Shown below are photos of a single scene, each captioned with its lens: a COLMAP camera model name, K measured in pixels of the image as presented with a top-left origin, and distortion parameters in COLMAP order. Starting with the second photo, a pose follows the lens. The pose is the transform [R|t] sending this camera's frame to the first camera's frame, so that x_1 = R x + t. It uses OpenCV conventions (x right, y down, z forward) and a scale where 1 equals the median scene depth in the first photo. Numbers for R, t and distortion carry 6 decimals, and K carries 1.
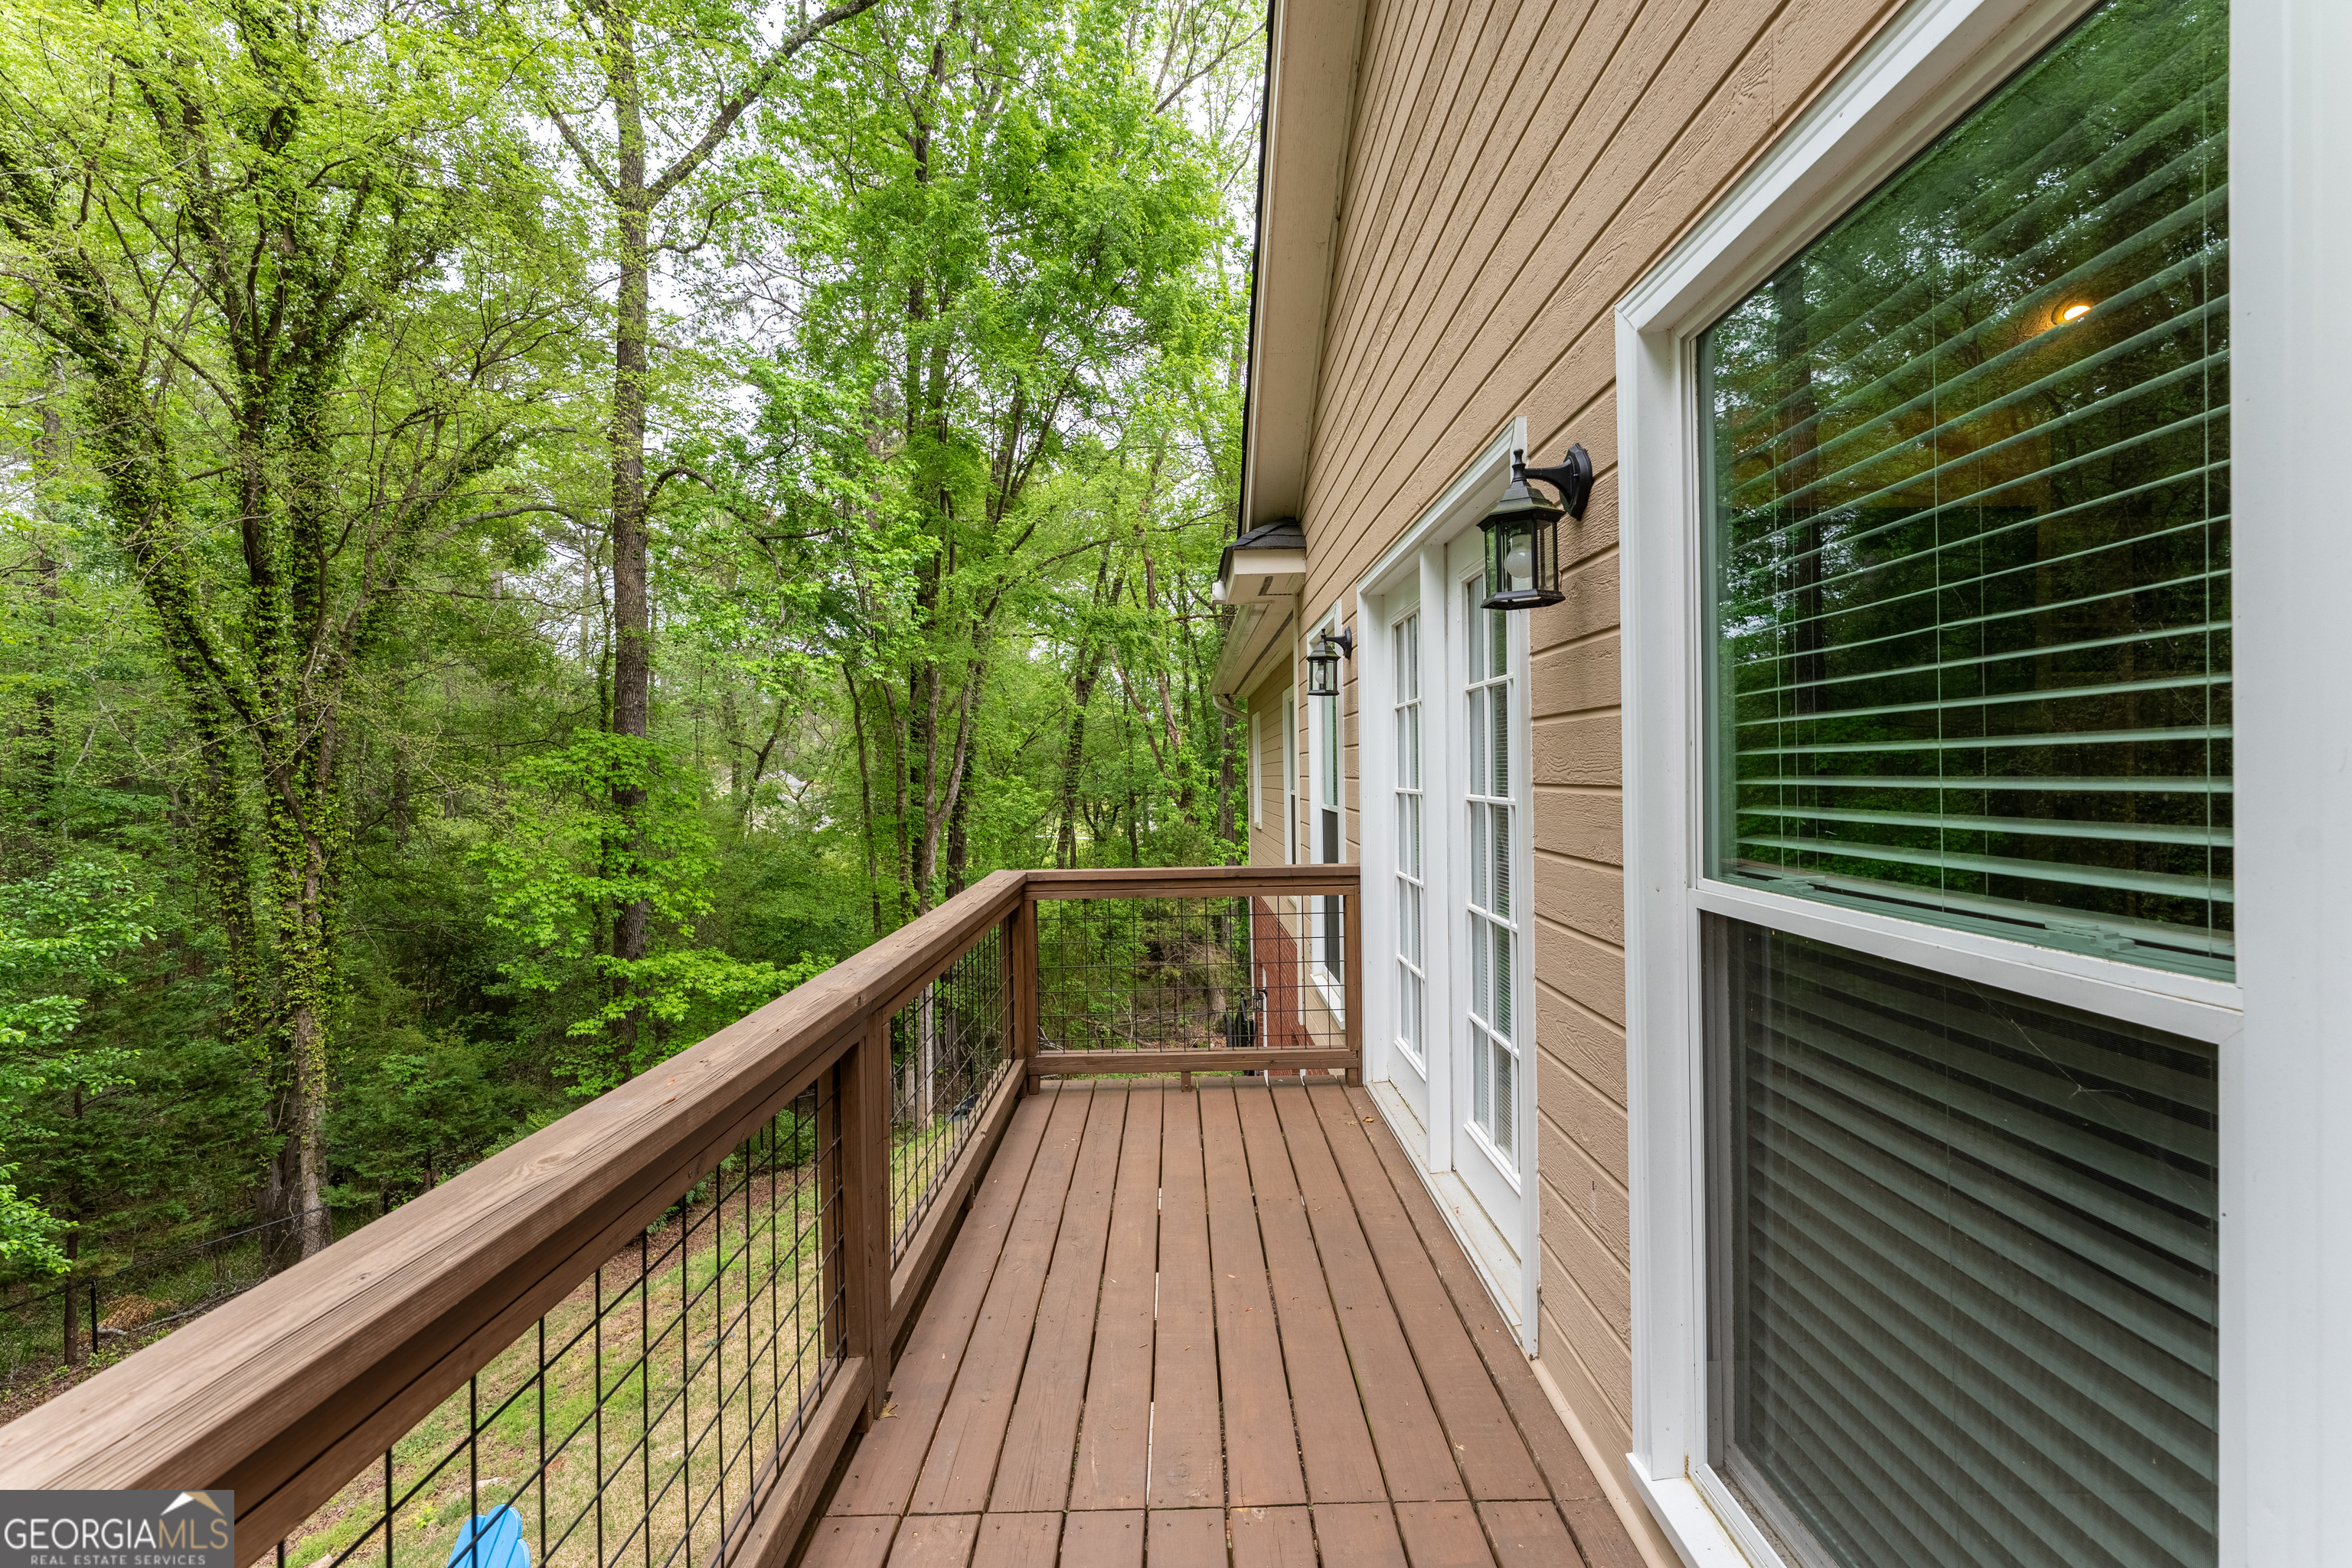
lens RADIAL K [[960.5, 0, 1160.2], [0, 960.5, 776.4], [0, 0, 1]] dist [-0.006937, 0.001444]
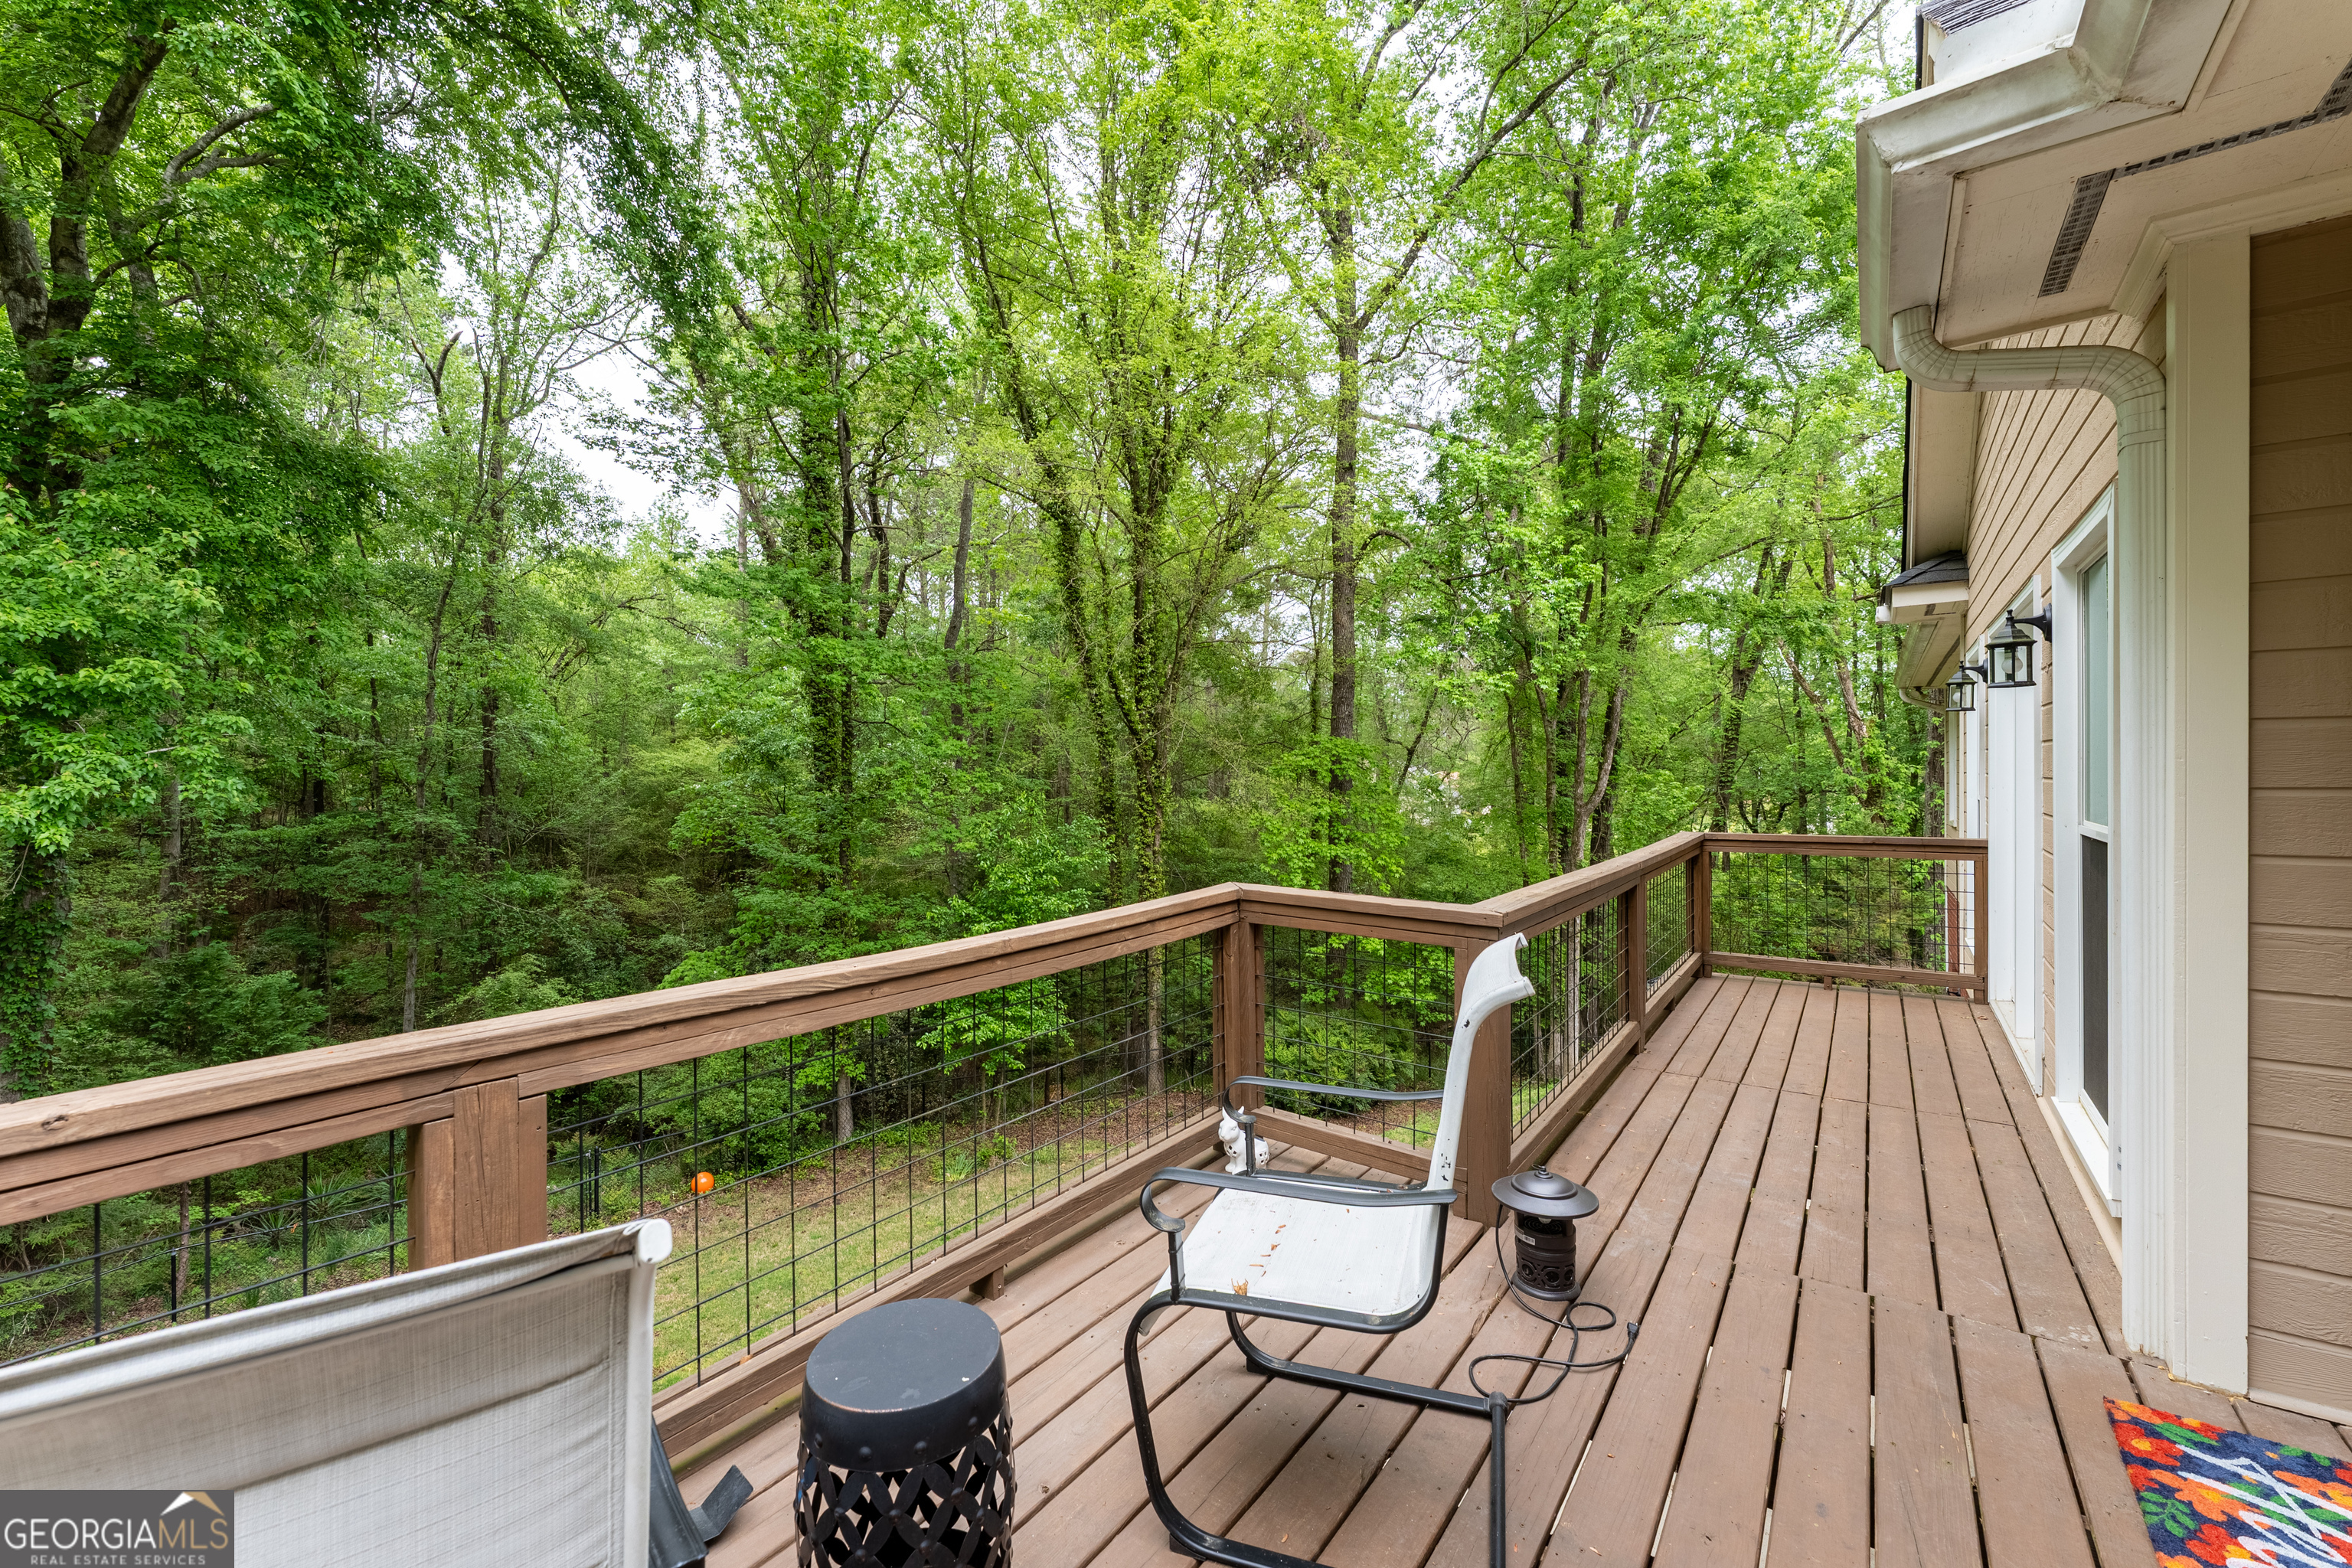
lens RADIAL K [[960.5, 0, 1158.5], [0, 960.5, 787.4], [0, 0, 1]] dist [-0.006937, 0.001444]
pose [[0.811630, 0.016423, -0.583942, 0.012493], [-0.005740, 0.999781, 0.020140, 0.000244], [0.584144, -0.012994, 0.811546, -0.204136]]
